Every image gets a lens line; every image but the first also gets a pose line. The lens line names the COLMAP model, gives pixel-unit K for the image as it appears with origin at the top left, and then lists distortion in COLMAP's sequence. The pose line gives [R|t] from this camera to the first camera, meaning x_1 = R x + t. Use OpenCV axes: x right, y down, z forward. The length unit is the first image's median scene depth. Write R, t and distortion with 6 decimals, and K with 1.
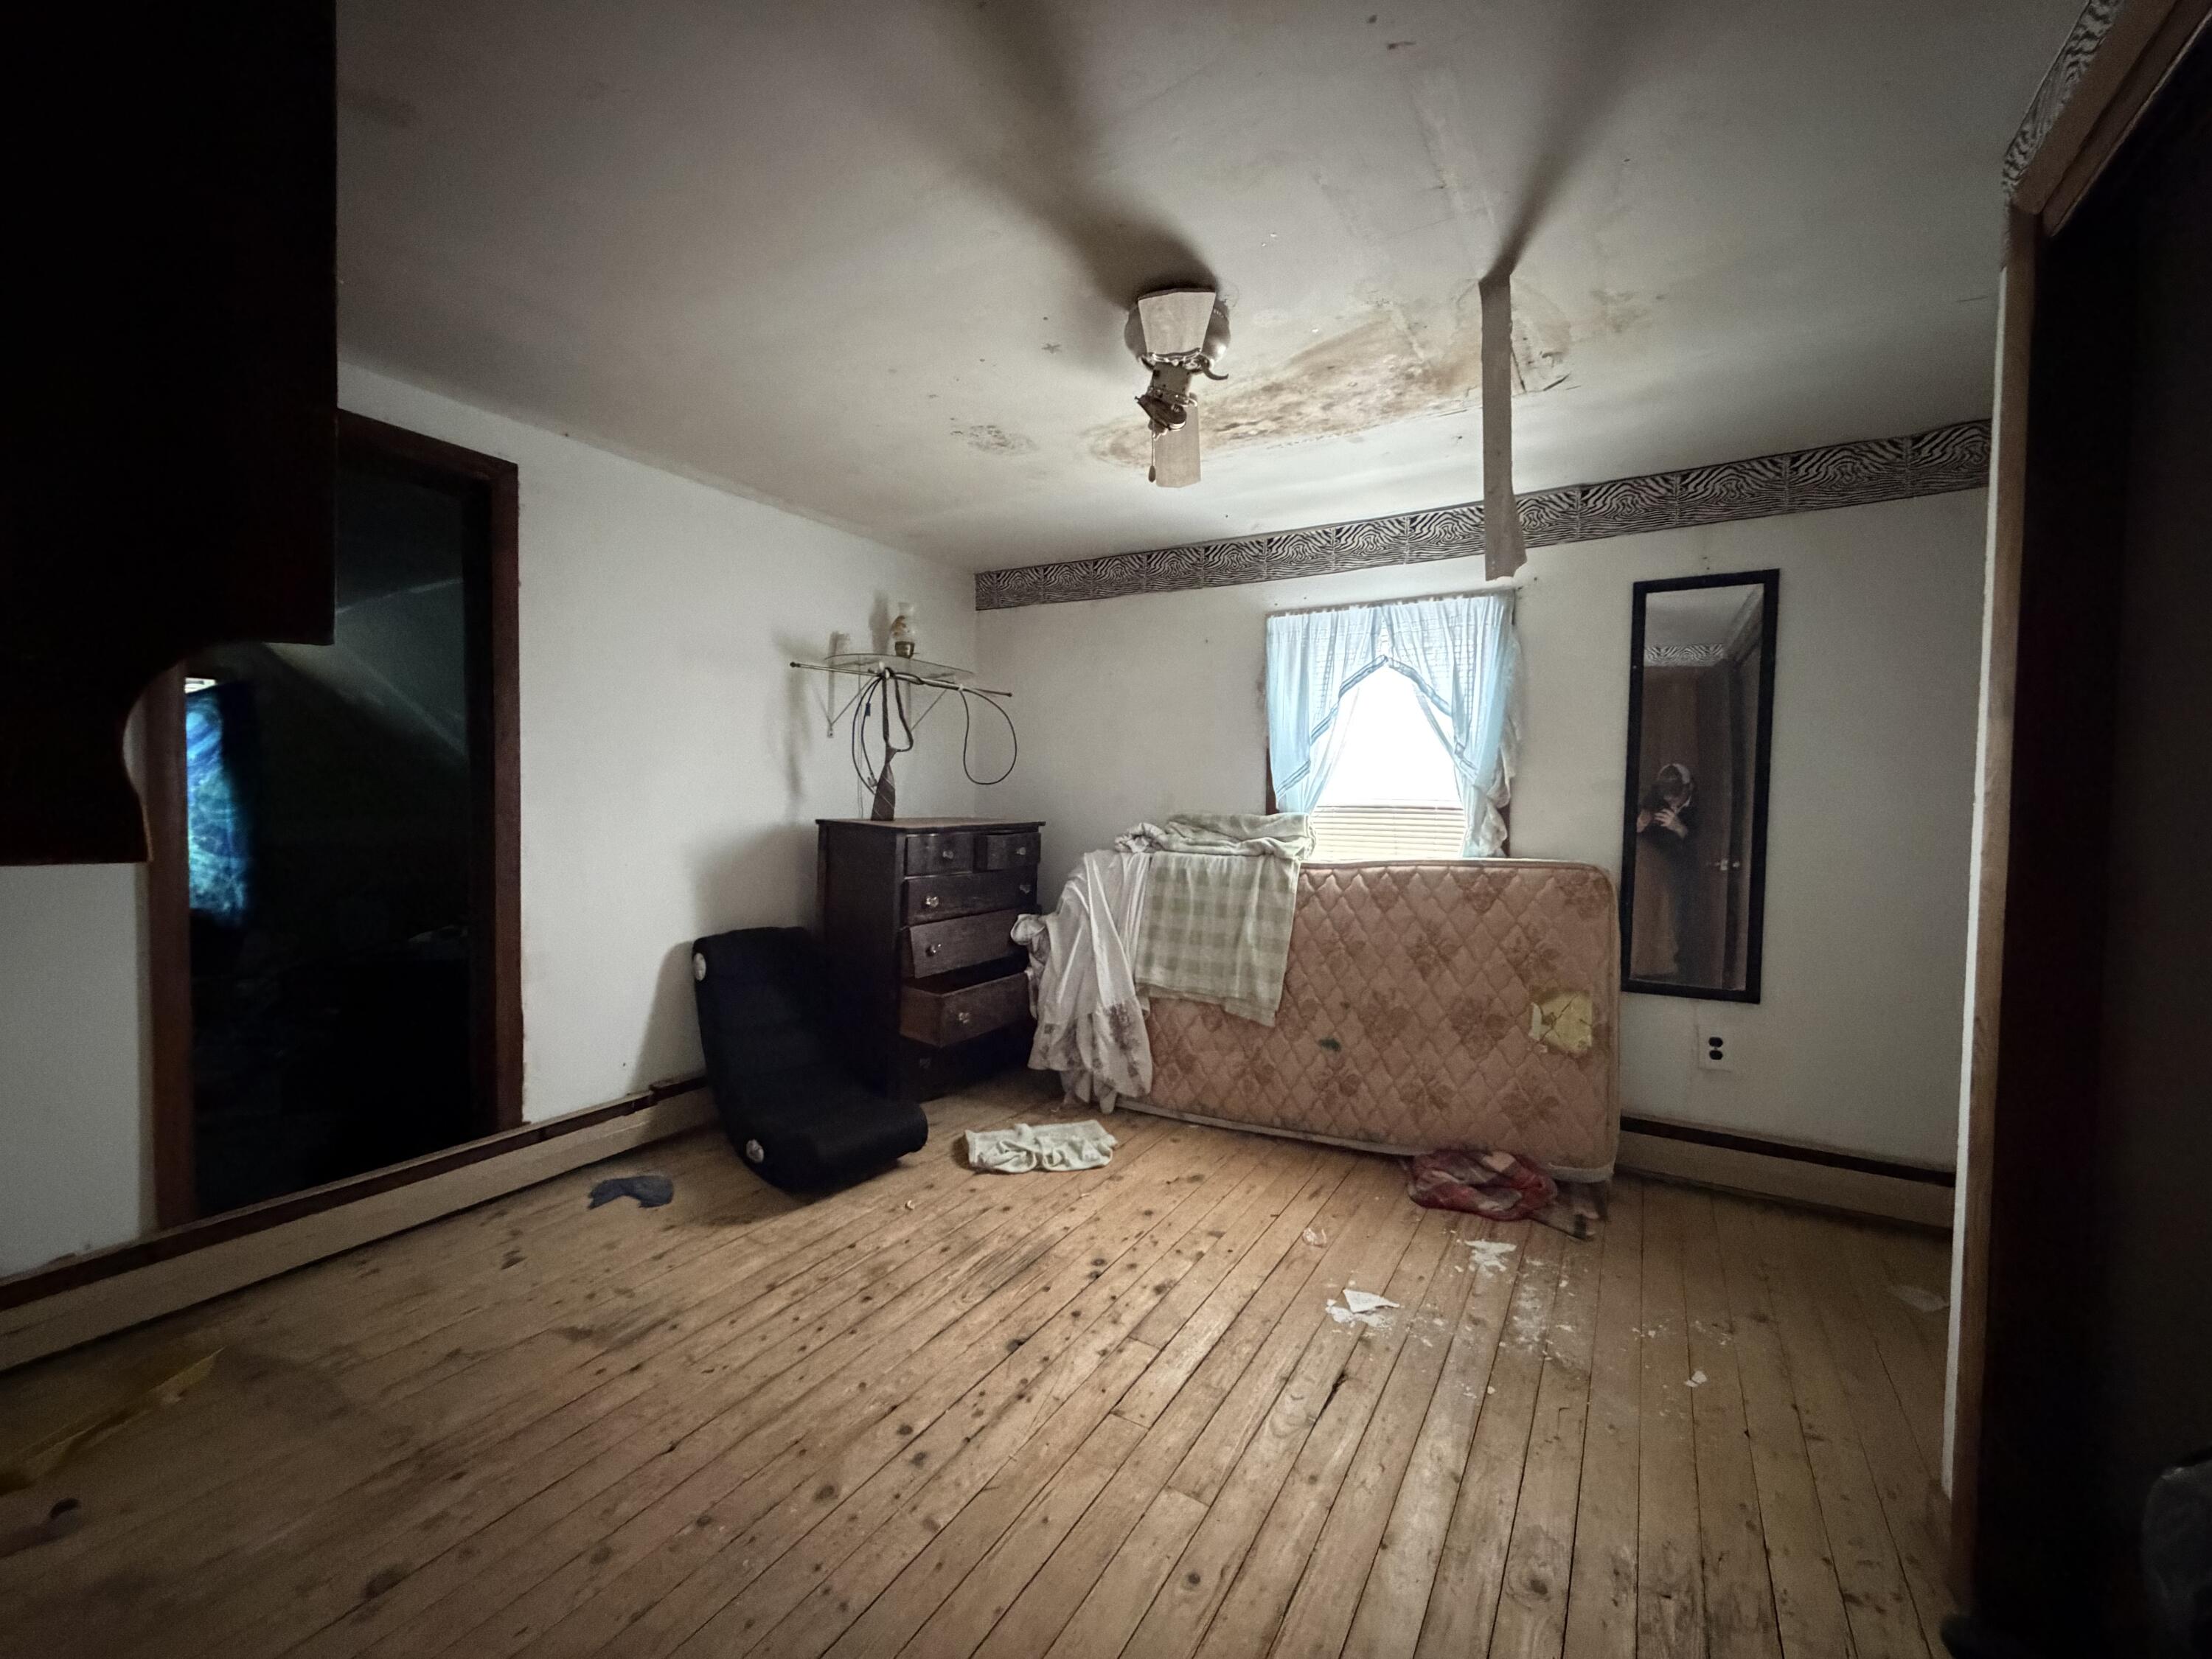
lens RADIAL K [[882.6, 0, 1102.6], [0, 882.6, 828.7], [0, 0, 1]] dist [0.001455, -0.000423]
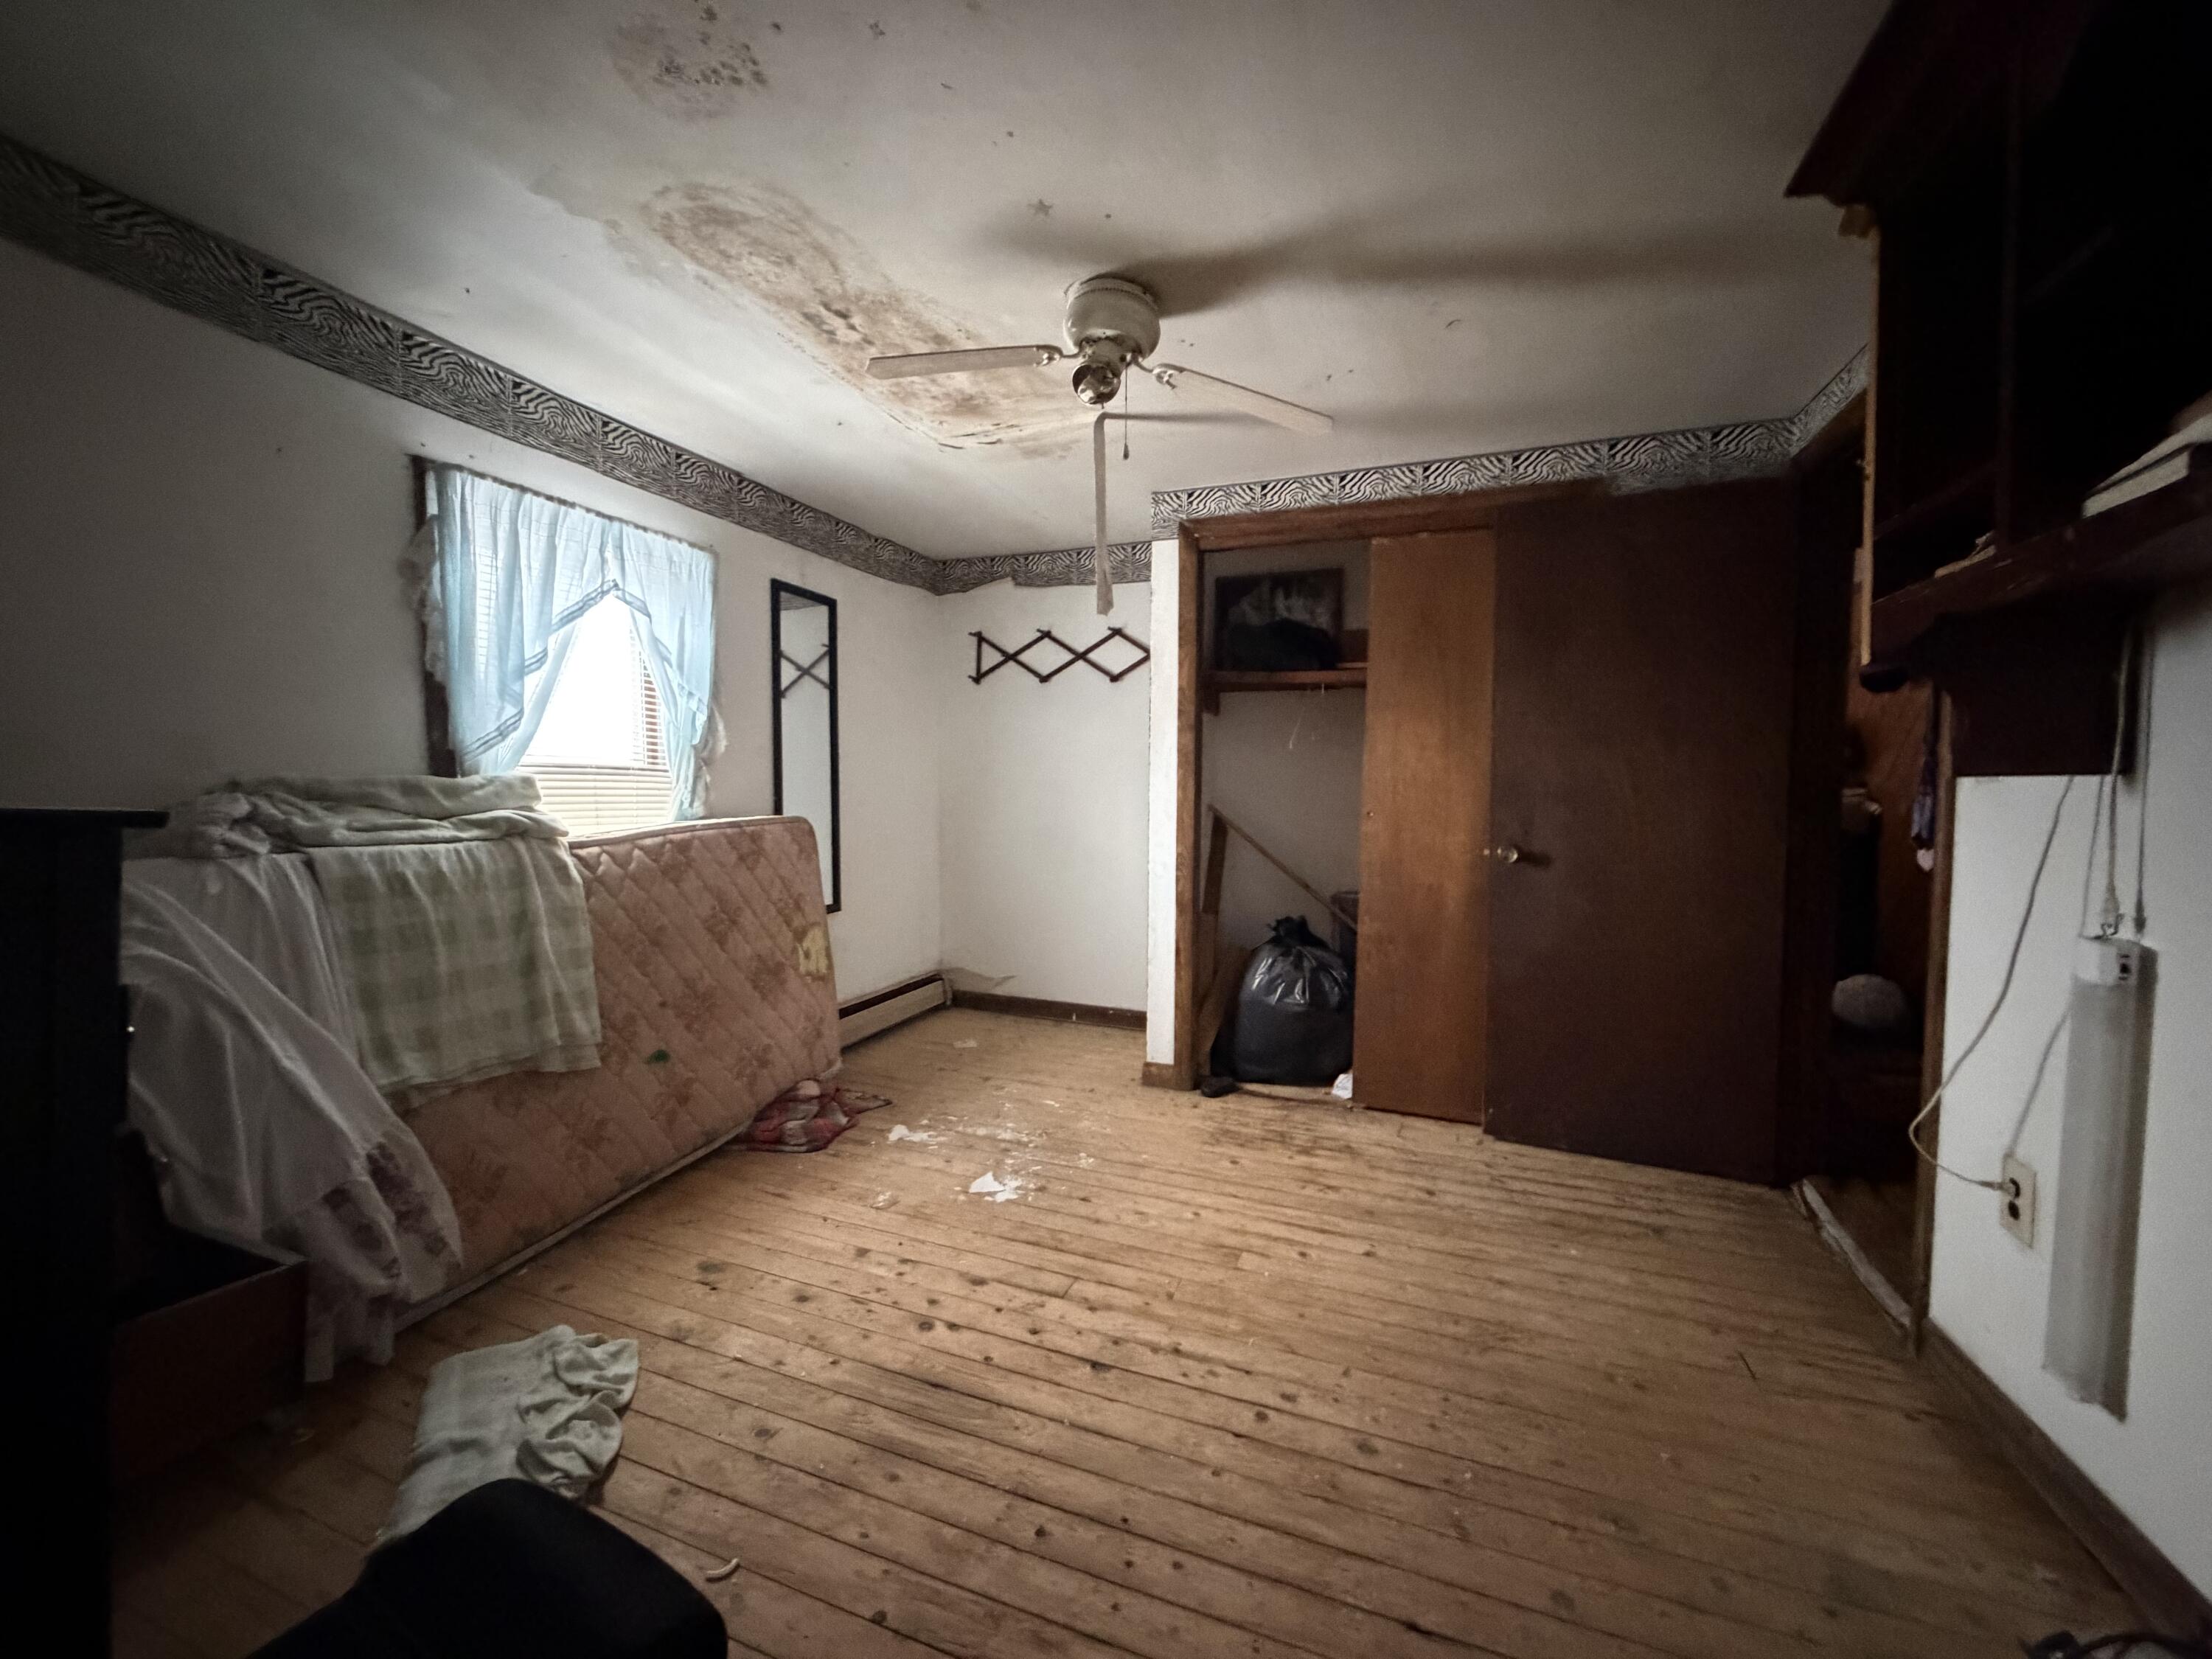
lens RADIAL K [[882.6, 0, 1103.7], [0, 882.6, 828.3], [0, 0, 1]] dist [0.001455, -0.000423]
pose [[-0.188867, -0.054614, 0.980483, -0.658851], [0.028242, 0.997737, 0.061016, -0.005137], [-0.981596, 0.039215, -0.186898, 0.801175]]
